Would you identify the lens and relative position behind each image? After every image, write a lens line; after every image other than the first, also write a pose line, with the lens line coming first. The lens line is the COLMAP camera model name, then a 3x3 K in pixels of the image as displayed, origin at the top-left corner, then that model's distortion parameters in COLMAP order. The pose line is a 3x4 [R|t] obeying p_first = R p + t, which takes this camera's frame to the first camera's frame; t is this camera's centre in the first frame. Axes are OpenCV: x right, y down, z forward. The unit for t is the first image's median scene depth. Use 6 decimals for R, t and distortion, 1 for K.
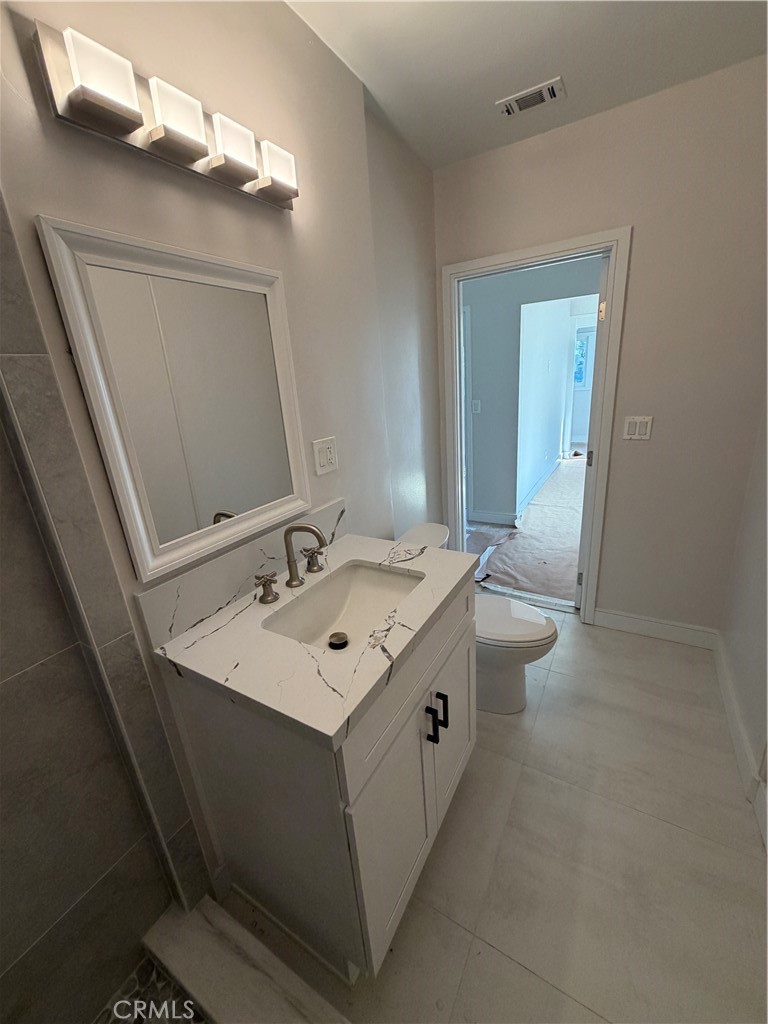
lens RADIAL K [[407.3, 0, 382.5], [0, 407.3, 510.4], [0, 0, 1]] dist [0.000448, 0.000022]
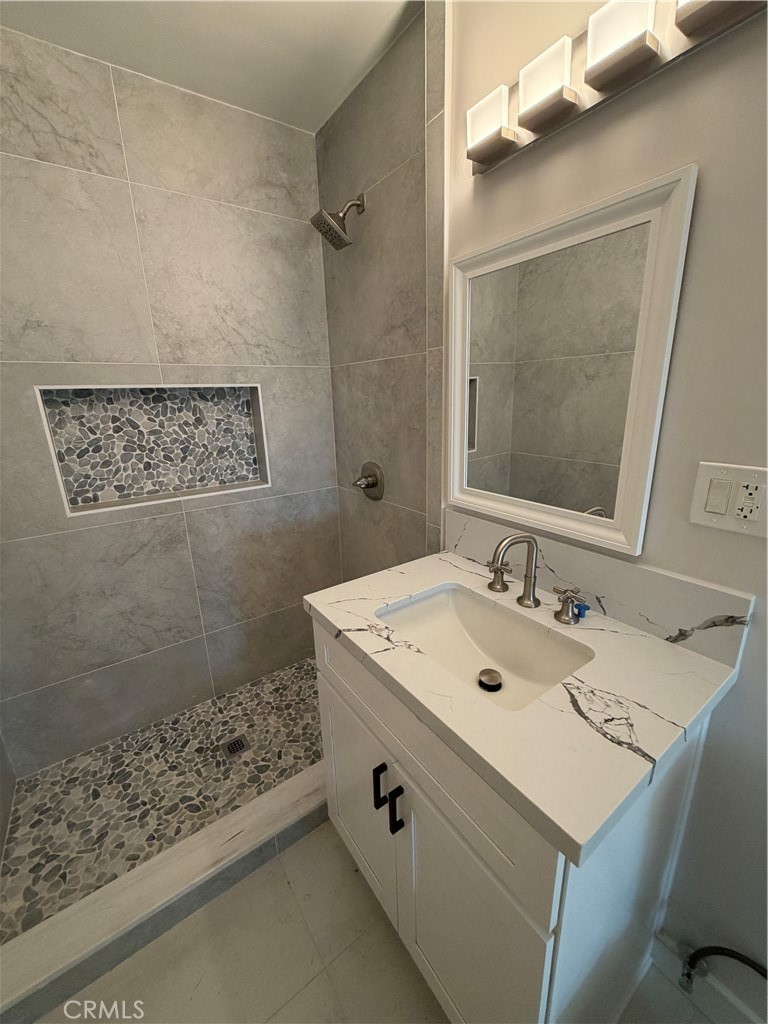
lens RADIAL K [[407.3, 0, 382.5], [0, 407.3, 510.4], [0, 0, 1]] dist [0.000448, 0.000022]
pose [[-0.409458, 0.342105, -0.845759, 0.566340], [-0.206460, 0.868238, 0.451151, -0.310024], [0.888661, 0.359343, -0.284876, 0.905612]]
